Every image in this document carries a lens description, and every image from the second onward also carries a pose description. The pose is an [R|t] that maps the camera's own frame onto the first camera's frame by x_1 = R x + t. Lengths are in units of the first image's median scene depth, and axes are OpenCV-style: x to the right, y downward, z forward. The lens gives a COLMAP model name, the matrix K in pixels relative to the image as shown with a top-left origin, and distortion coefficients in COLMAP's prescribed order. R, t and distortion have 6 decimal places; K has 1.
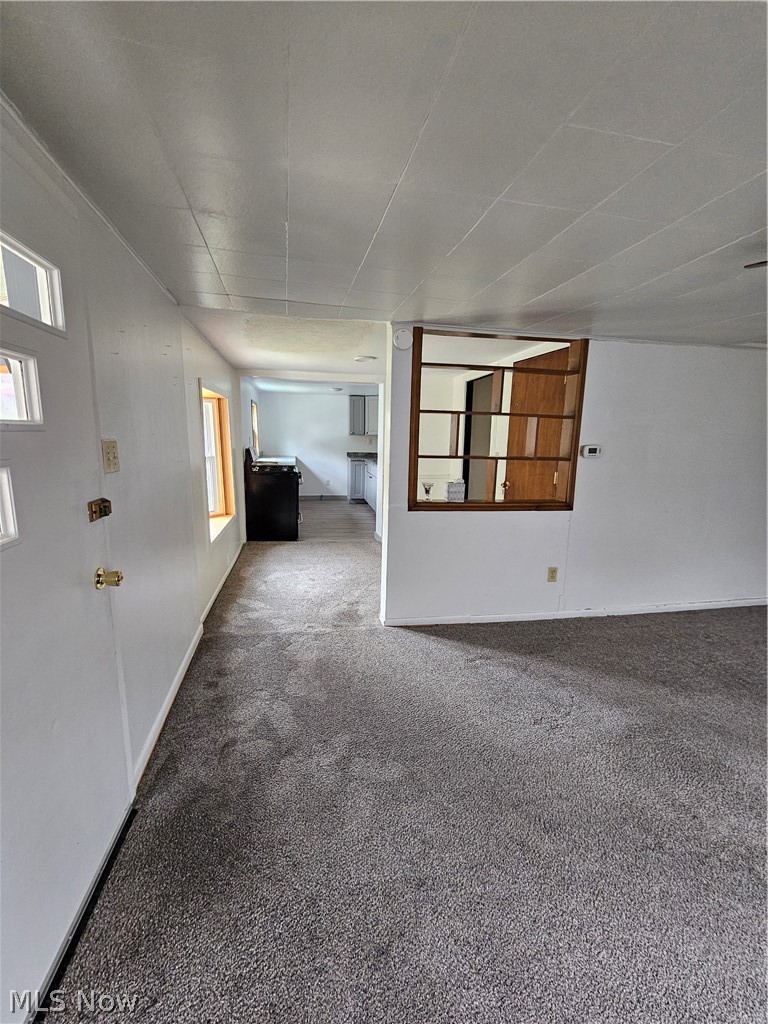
lens RADIAL K [[417.3, 0, 381.8], [0, 417.3, 509.4], [0, 0, 1]] dist [-0.002652, -0.000089]
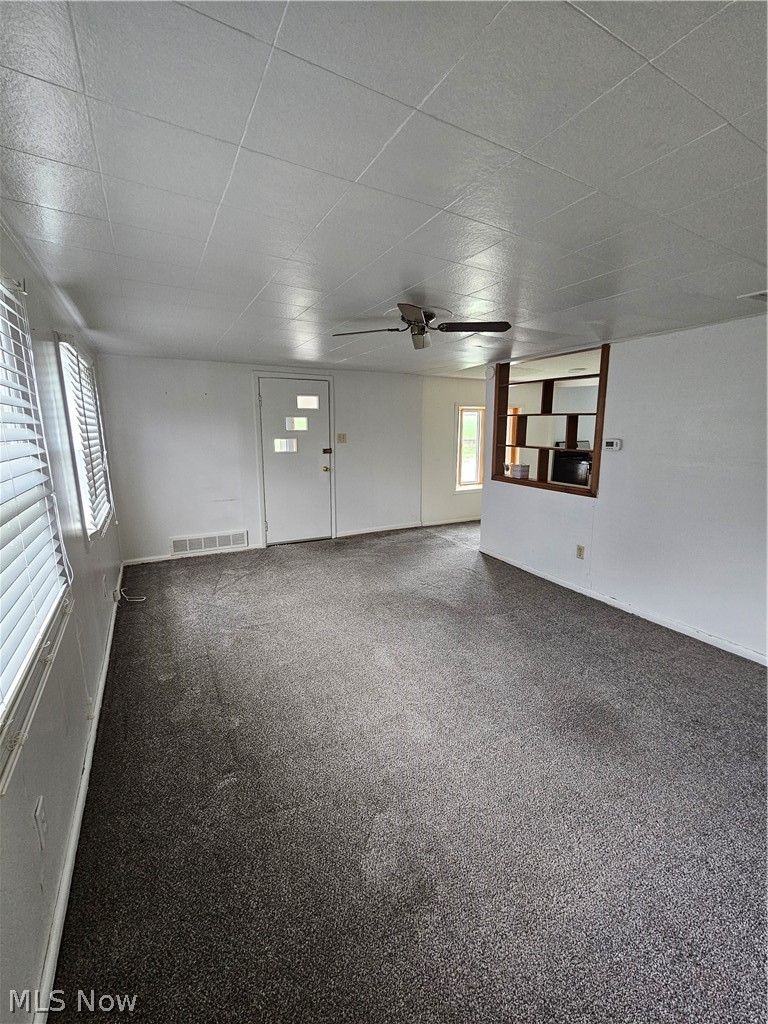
lens RADIAL K [[417.3, 0, 384.8], [0, 417.3, 511.3], [0, 0, 1]] dist [-0.002652, -0.000089]
pose [[0.302649, 0.170231, -0.937777, 1.376267], [-0.159956, 0.979037, 0.126098, -0.012849], [0.939584, 0.111840, 0.323534, 0.120330]]
